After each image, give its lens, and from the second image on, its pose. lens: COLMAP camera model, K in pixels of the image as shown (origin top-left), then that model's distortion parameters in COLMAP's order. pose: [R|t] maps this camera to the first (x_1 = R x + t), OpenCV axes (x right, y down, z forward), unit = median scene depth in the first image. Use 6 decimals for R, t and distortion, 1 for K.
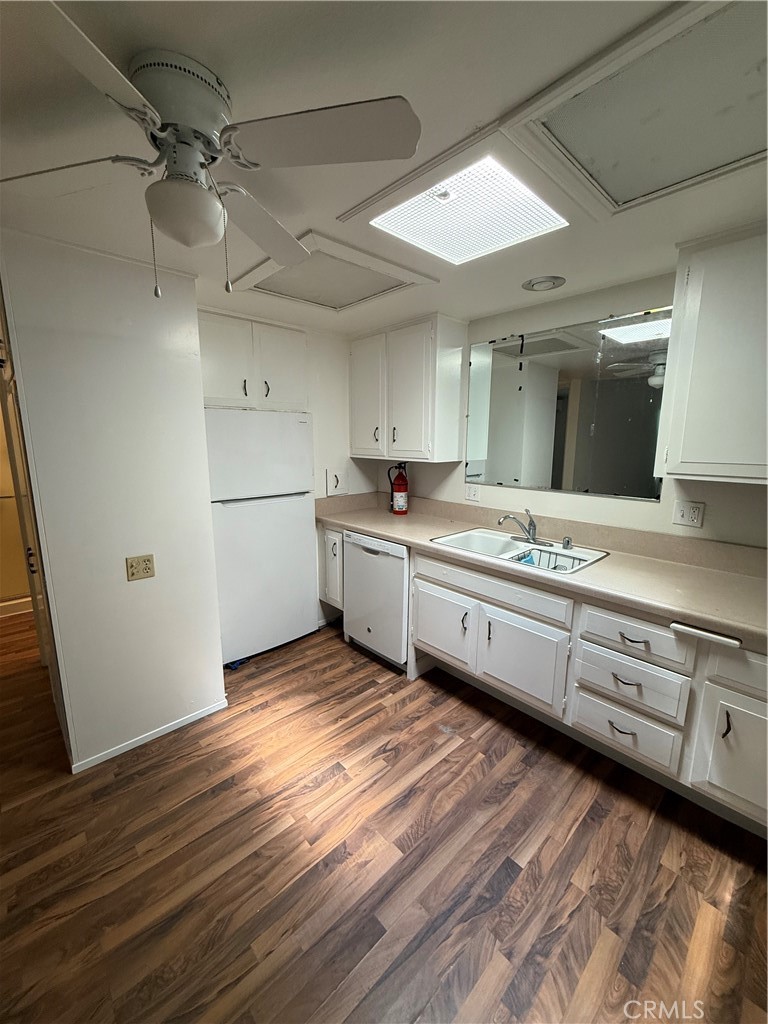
lens RADIAL K [[409.9, 0, 384.1], [0, 409.9, 510.0], [0, 0, 1]] dist [0.000756, 0.000505]
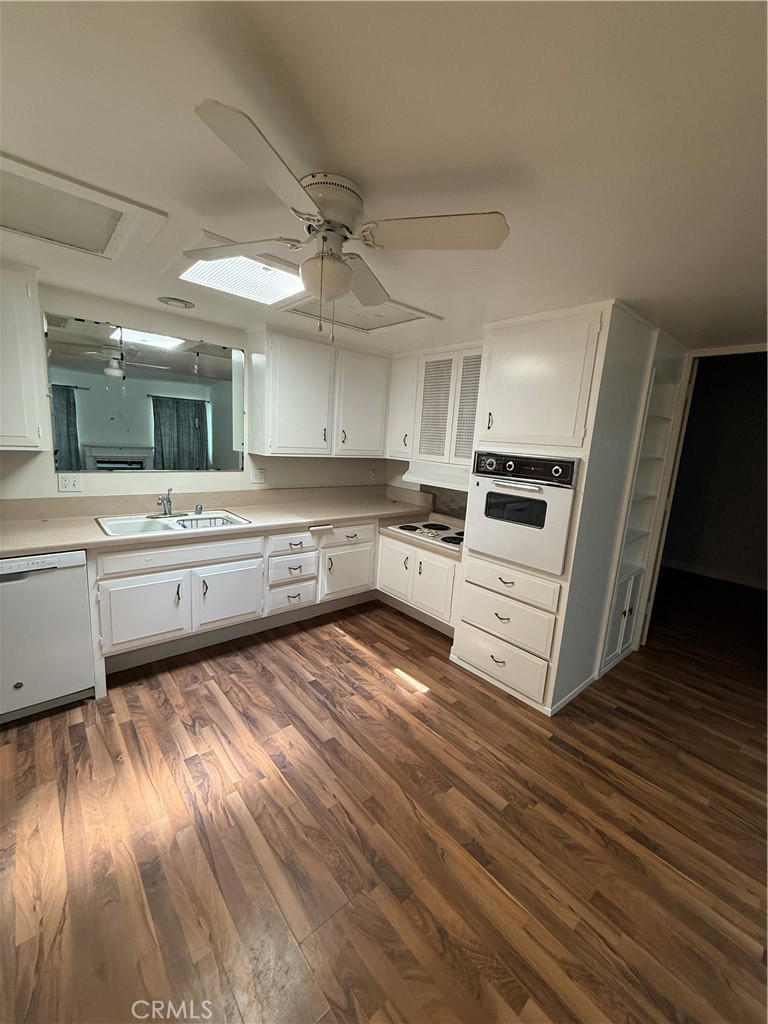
lens RADIAL K [[409.9, 0, 384.1], [0, 409.9, 510.0], [0, 0, 1]] dist [0.000756, 0.000505]
pose [[0.026484, -0.177365, 0.983789, -1.092881], [0.114625, 0.978181, 0.173268, -0.102056], [-0.993056, 0.108178, 0.046237, 0.466426]]
